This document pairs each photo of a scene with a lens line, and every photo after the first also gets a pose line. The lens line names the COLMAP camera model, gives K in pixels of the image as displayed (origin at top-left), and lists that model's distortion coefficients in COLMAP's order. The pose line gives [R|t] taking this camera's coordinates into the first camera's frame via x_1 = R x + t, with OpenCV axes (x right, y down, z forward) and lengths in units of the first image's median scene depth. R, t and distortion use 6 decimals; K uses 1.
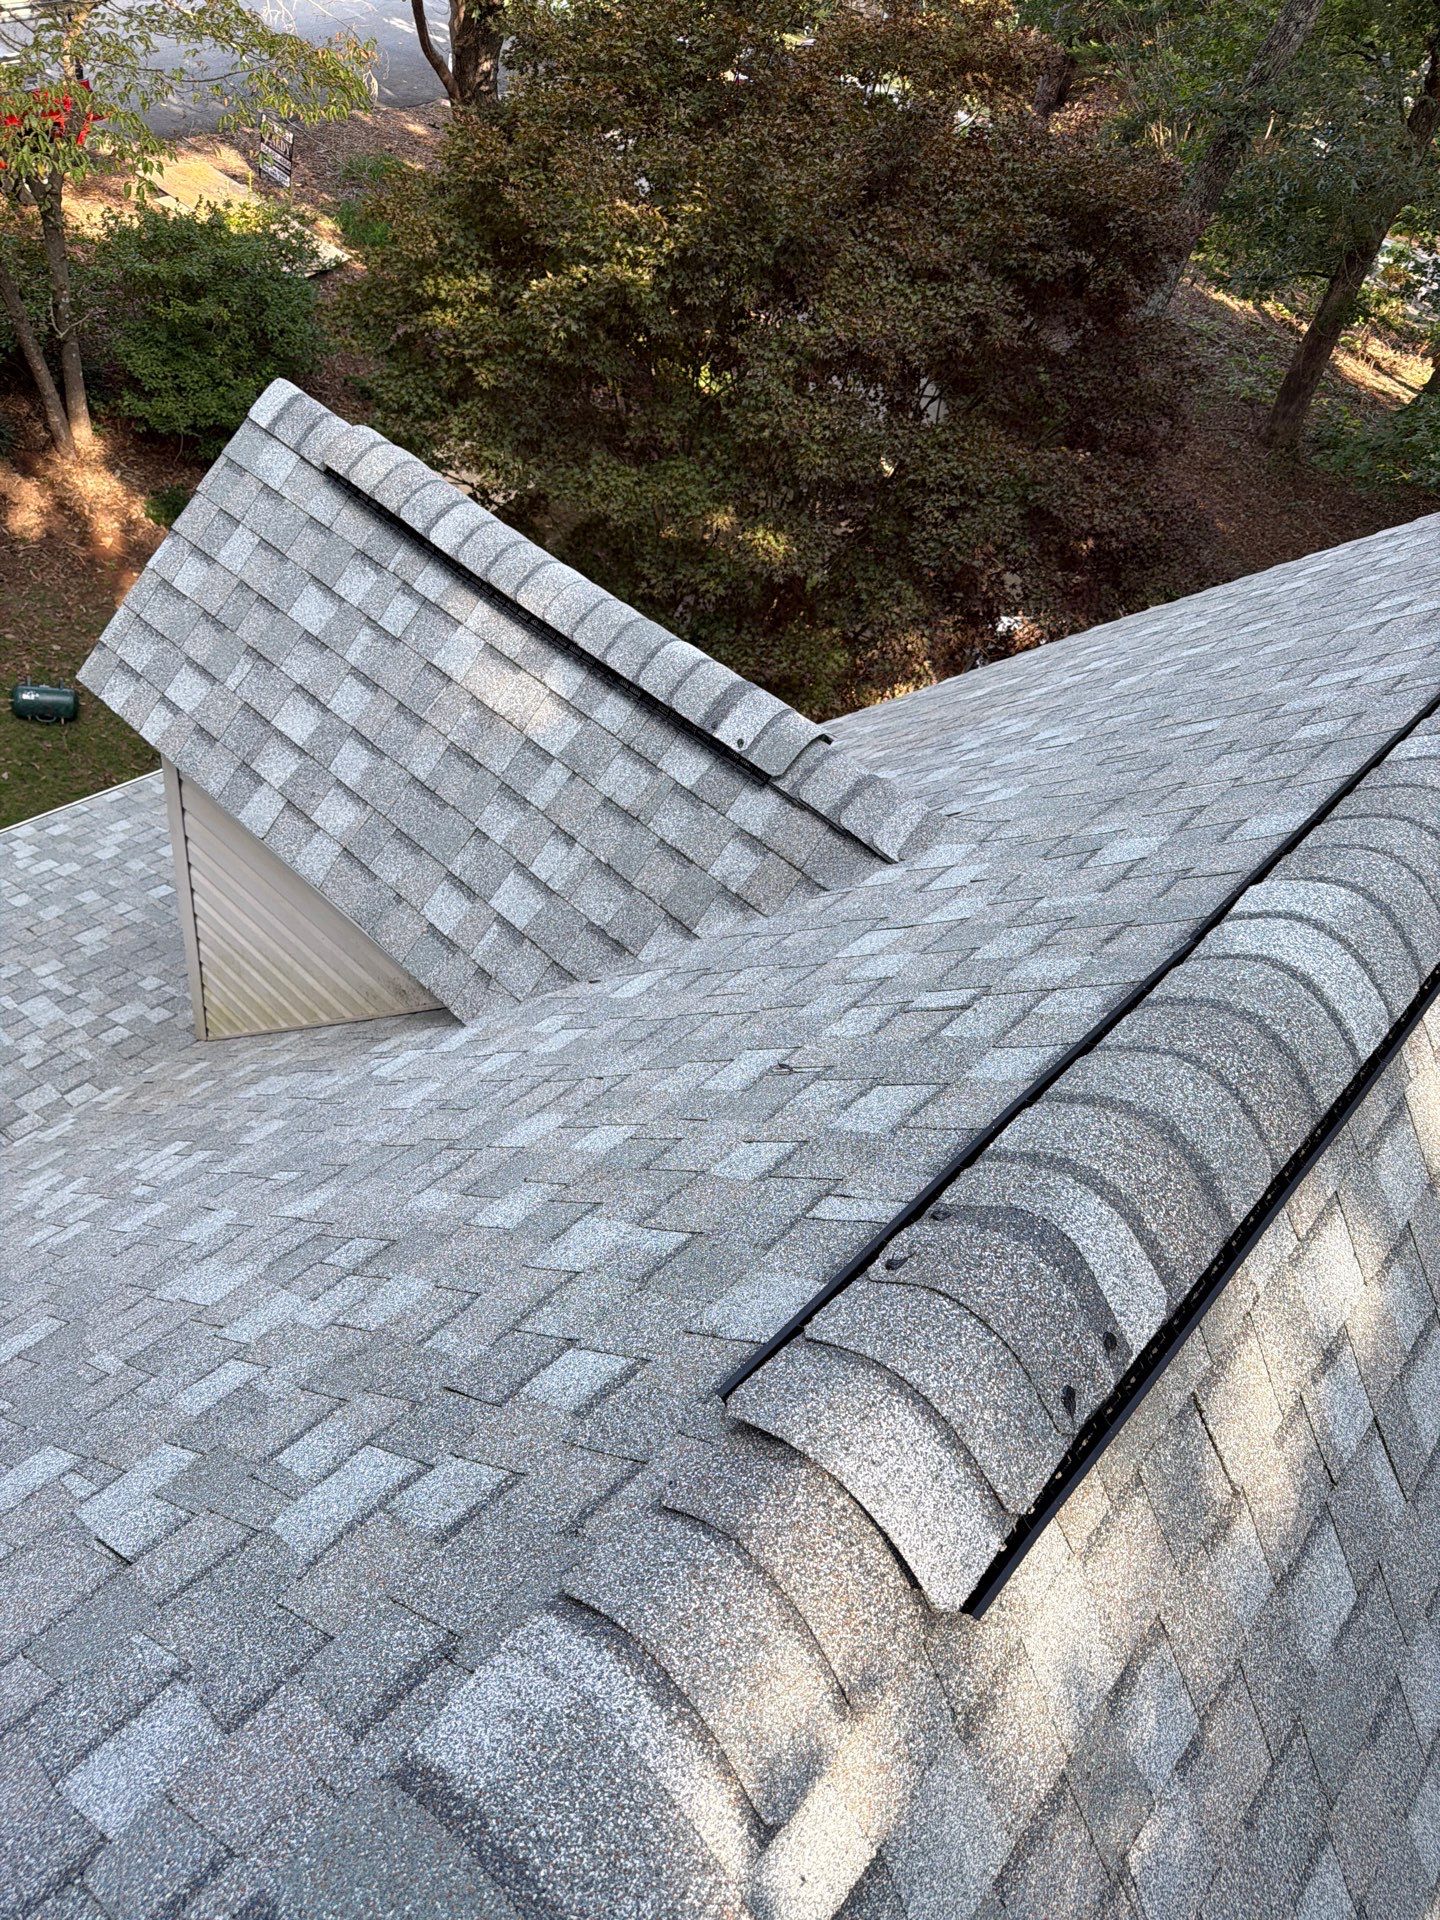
lens RADIAL K [[1436.0, 0, 708.1], [0, 1436.0, 973.4], [0, 0, 1]] dist [0.075441, -0.107113]
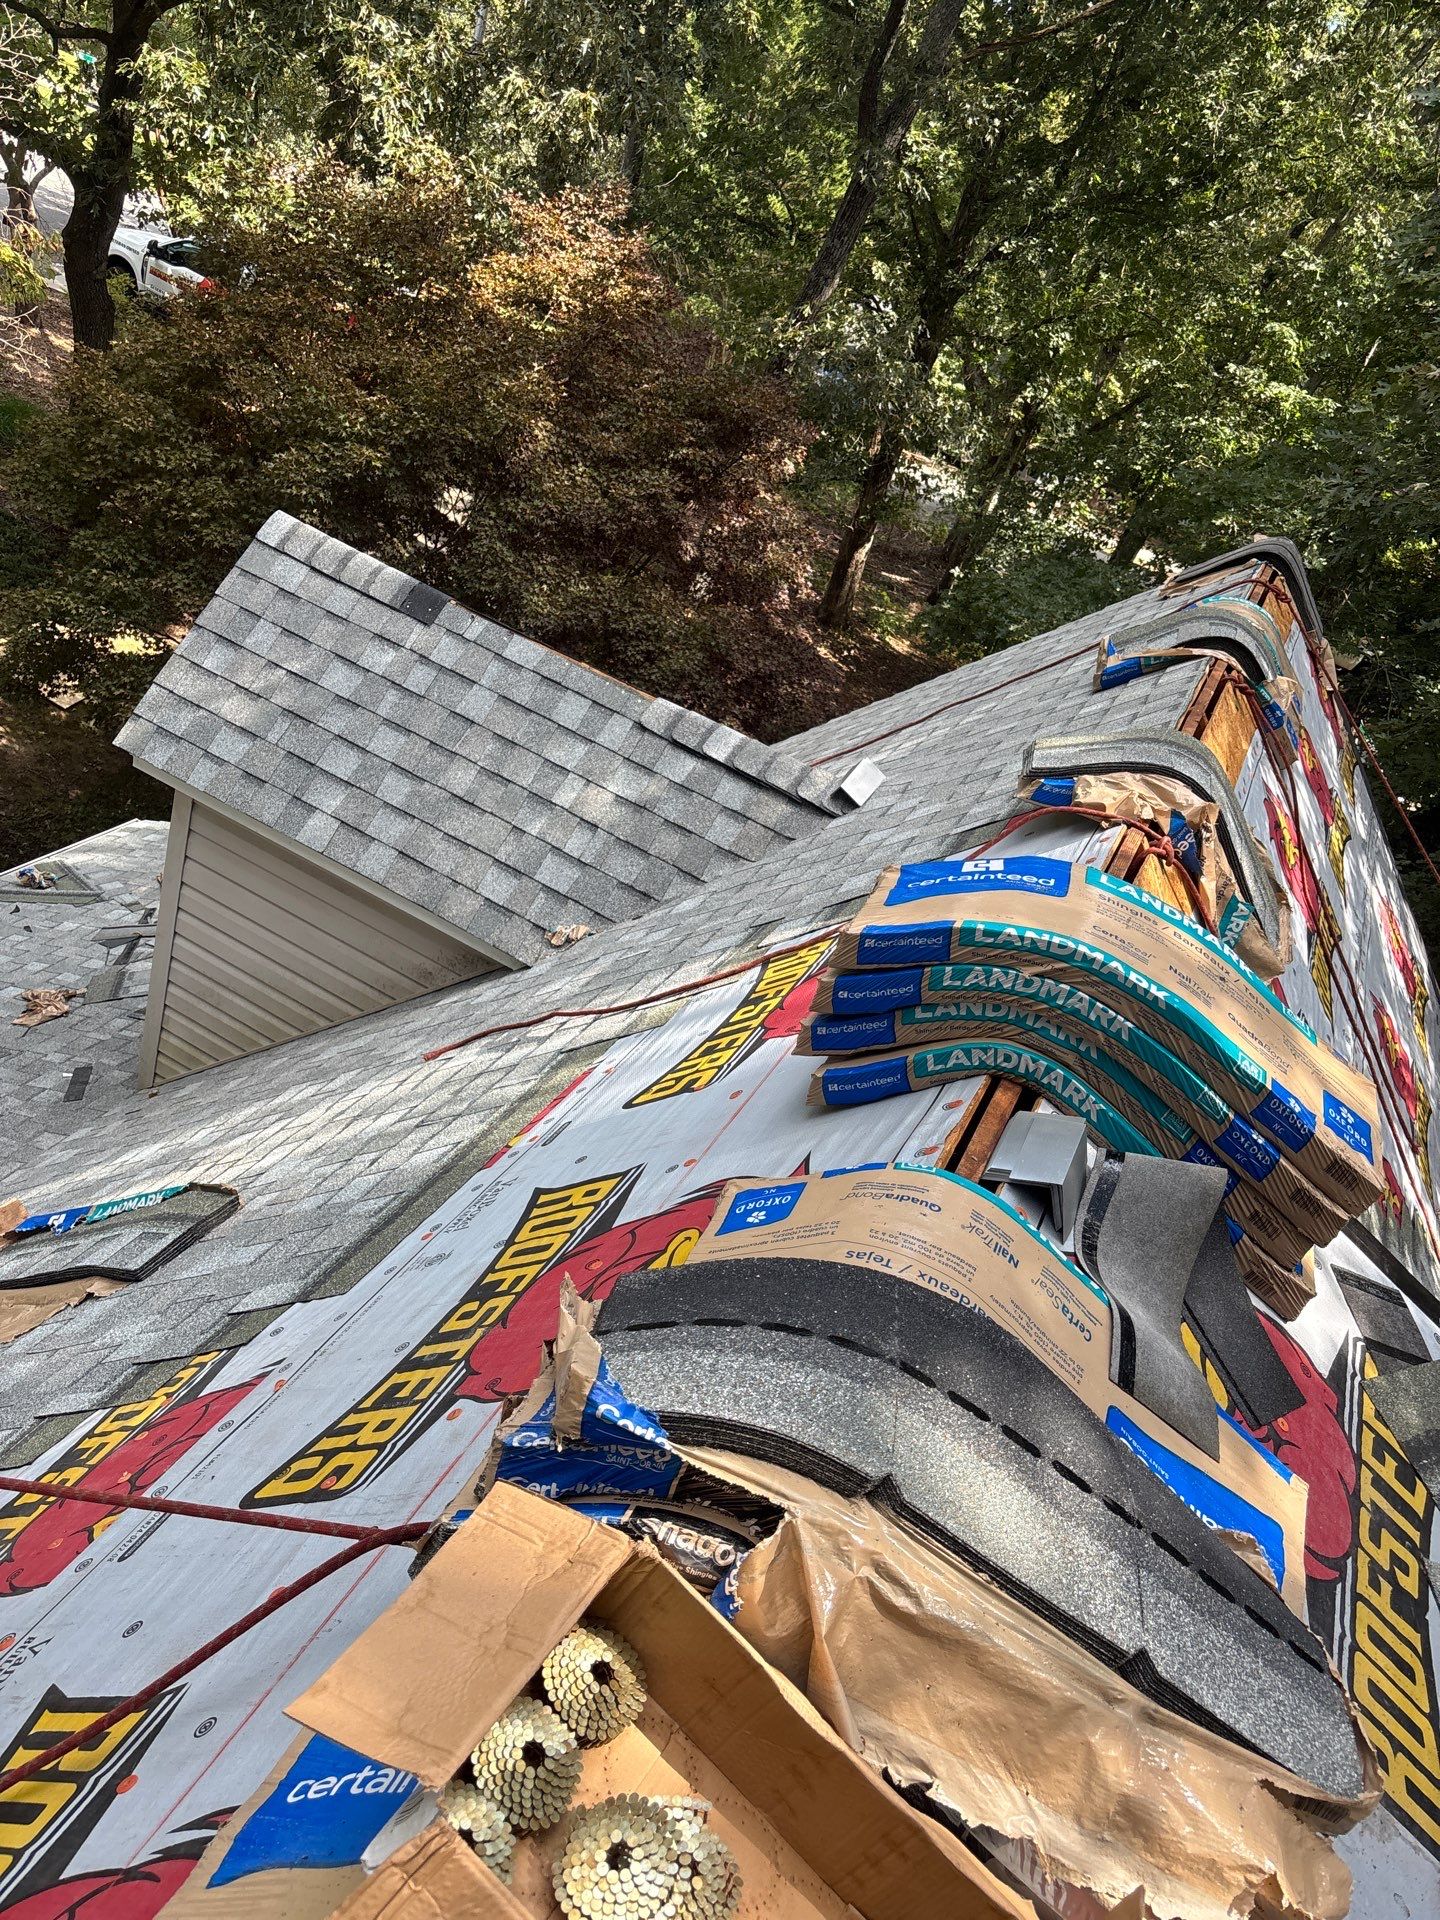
lens RADIAL K [[1532.0, 0, 761.9], [0, 1532.0, 965.1], [0, 0, 1]] dist [0.026742, -0.010509]
pose [[0.944895, -0.071340, 0.319507, -0.404945], [0.115280, 0.985963, -0.120778, 0.223309], [-0.306406, 0.150955, 0.939855, -0.384956]]
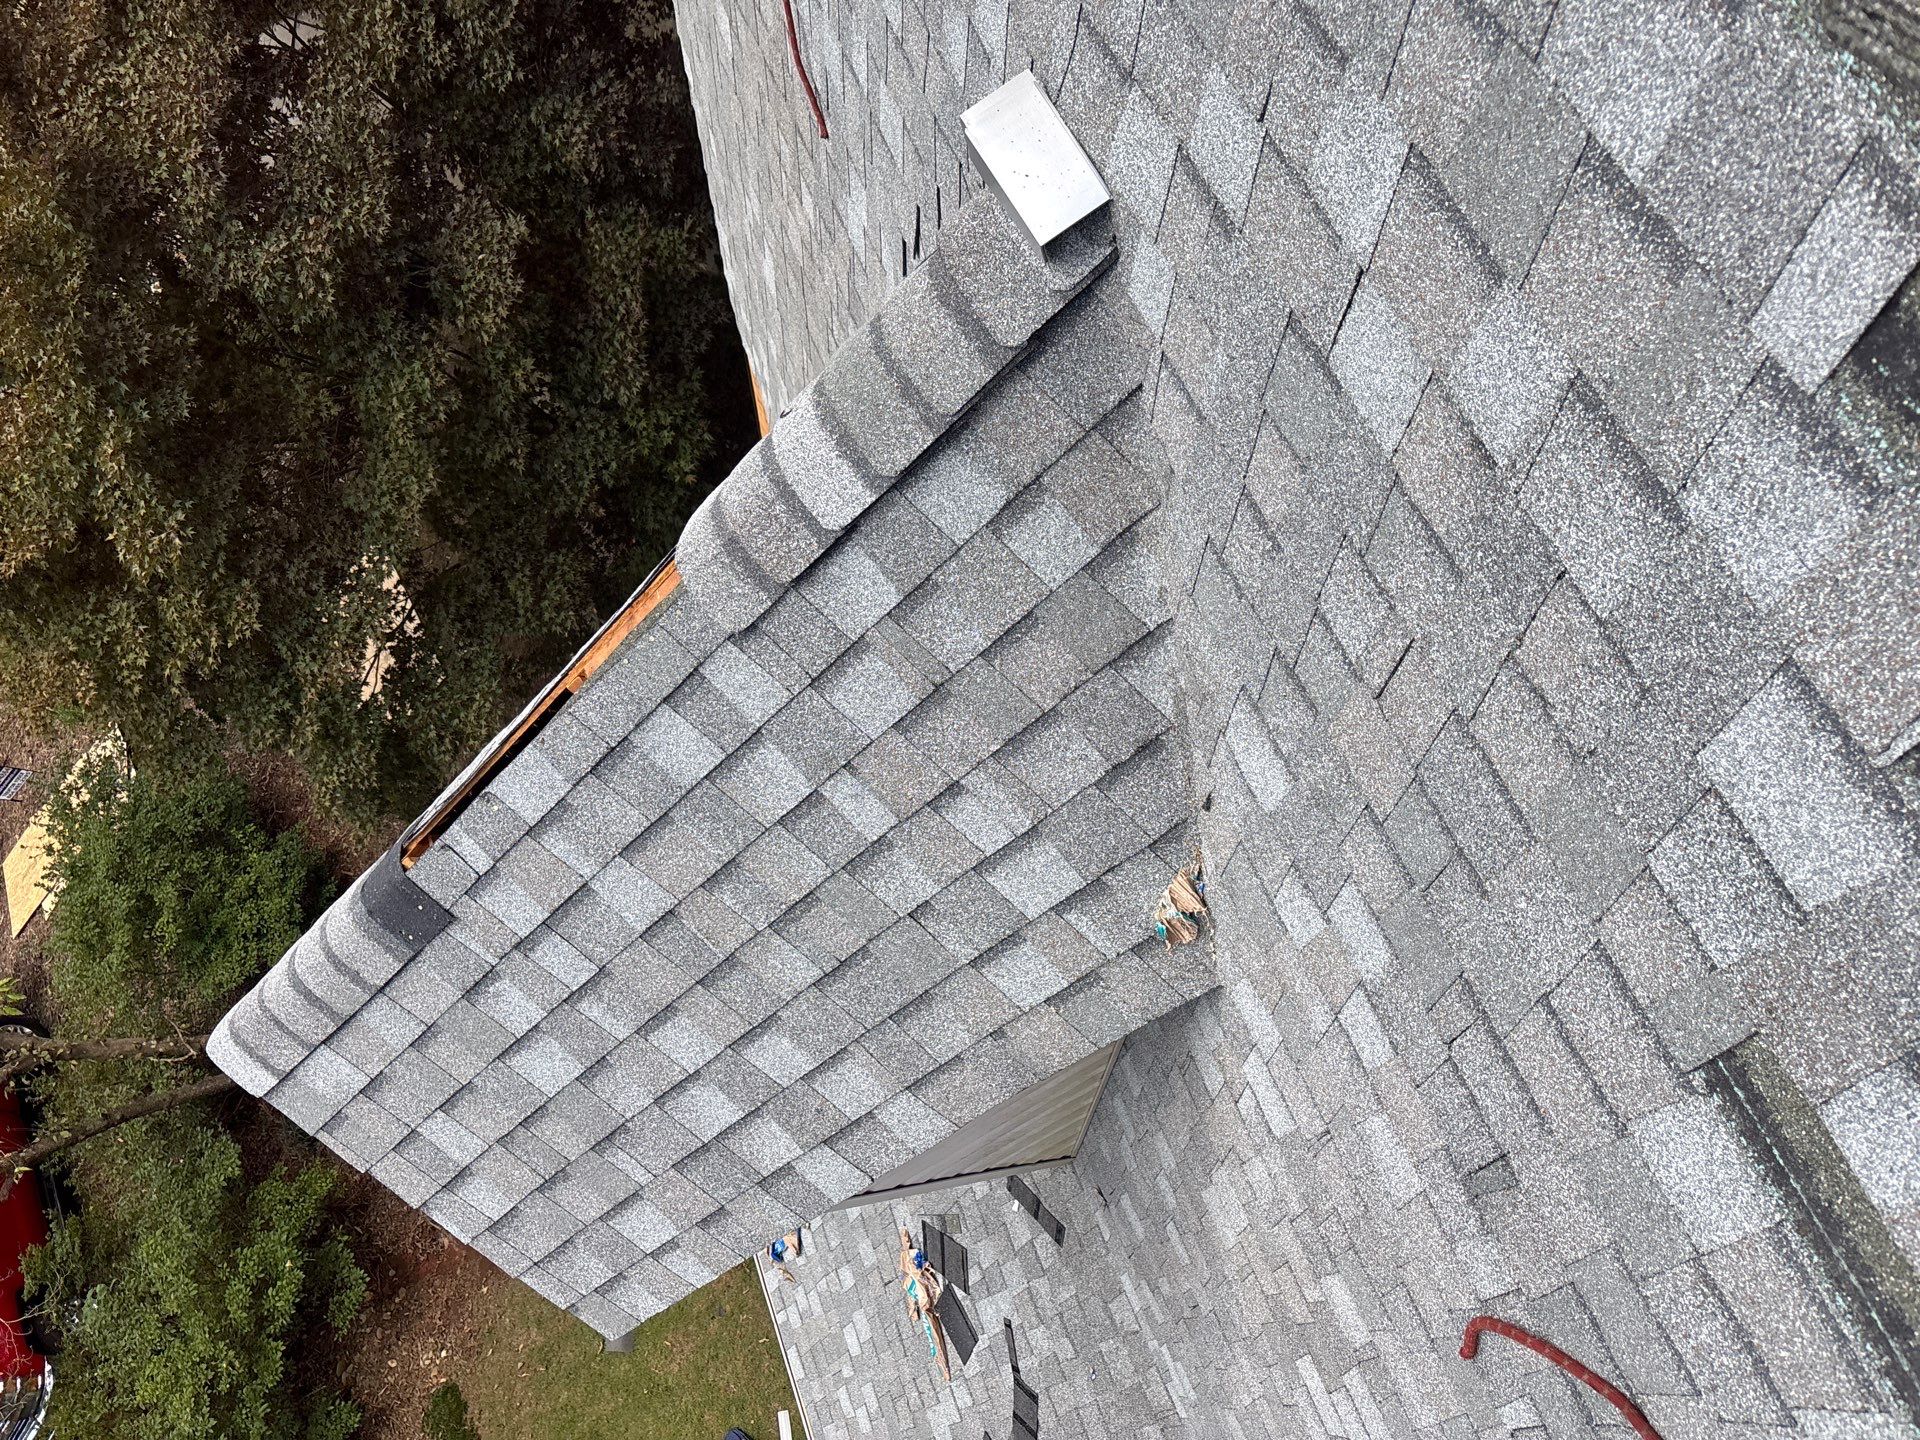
lens RADIAL K [[1532.0, 0, 982.7], [0, 1532.0, 785.3], [0, 0, 1]] dist [0.026742, -0.010509]
pose [[0.139480, -0.960509, -0.240766, 0.064488], [0.989834, 0.128406, 0.061166, -0.117116], [-0.027835, -0.246850, 0.968654, 0.347709]]
